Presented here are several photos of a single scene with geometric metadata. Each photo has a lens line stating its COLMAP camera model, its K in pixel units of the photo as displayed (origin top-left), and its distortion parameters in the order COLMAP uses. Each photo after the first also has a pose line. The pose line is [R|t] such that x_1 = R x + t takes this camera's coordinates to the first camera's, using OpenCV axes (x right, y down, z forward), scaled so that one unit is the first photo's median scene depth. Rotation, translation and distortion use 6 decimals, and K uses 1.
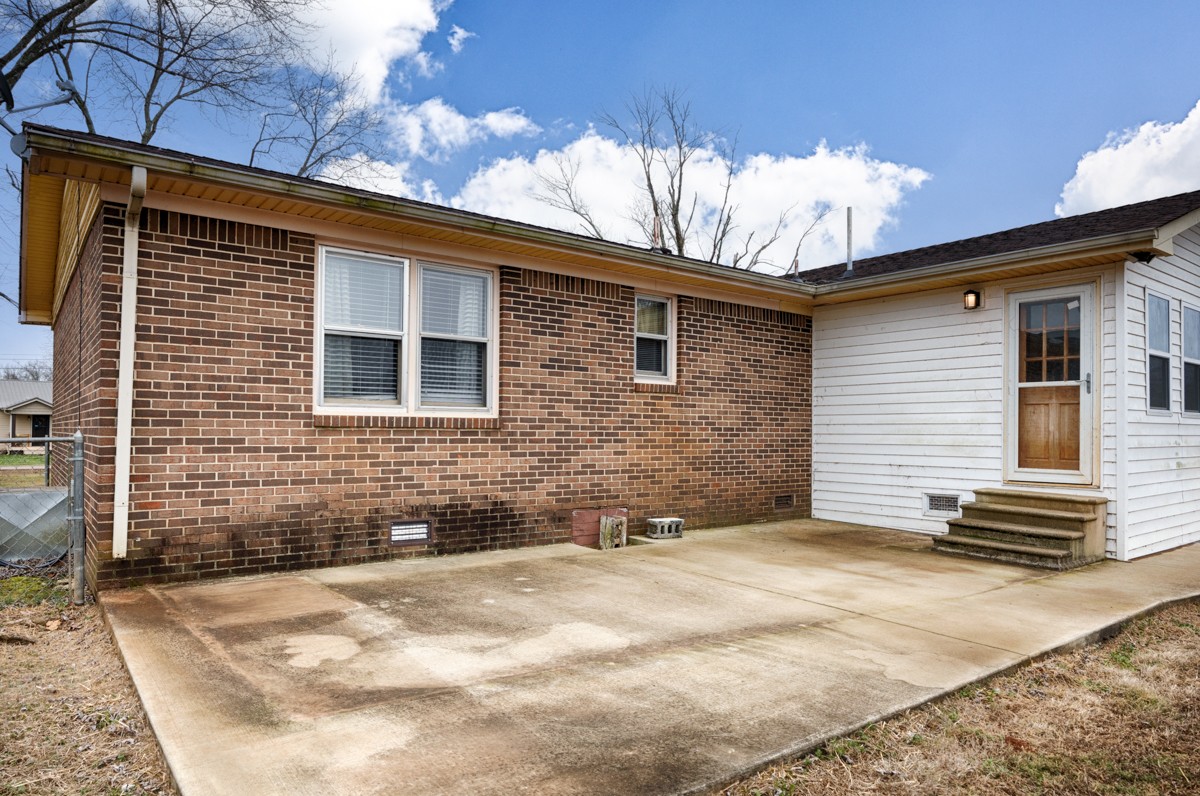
lens RADIAL K [[752.5, 0, 599.7], [0, 752.5, 407.7], [0, 0, 1]] dist [-0.004194, -0.000660]
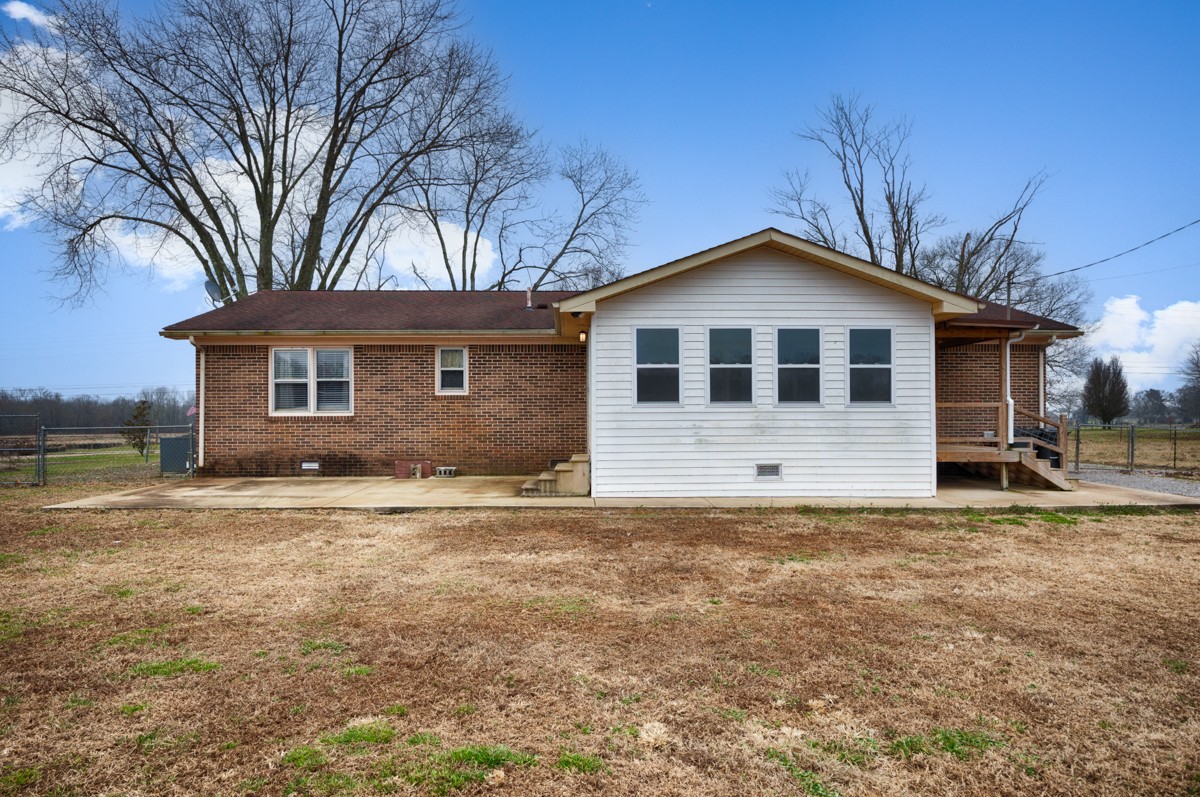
lens RADIAL K [[752.5, 0, 601.8], [0, 752.5, 397.9], [0, 0, 1]] dist [-0.004194, -0.000660]
pose [[0.807108, -0.027780, -0.589751, 1.824262], [0.029765, 0.999537, -0.006348, -0.002451], [0.589654, -0.012430, 0.807561, -0.343009]]
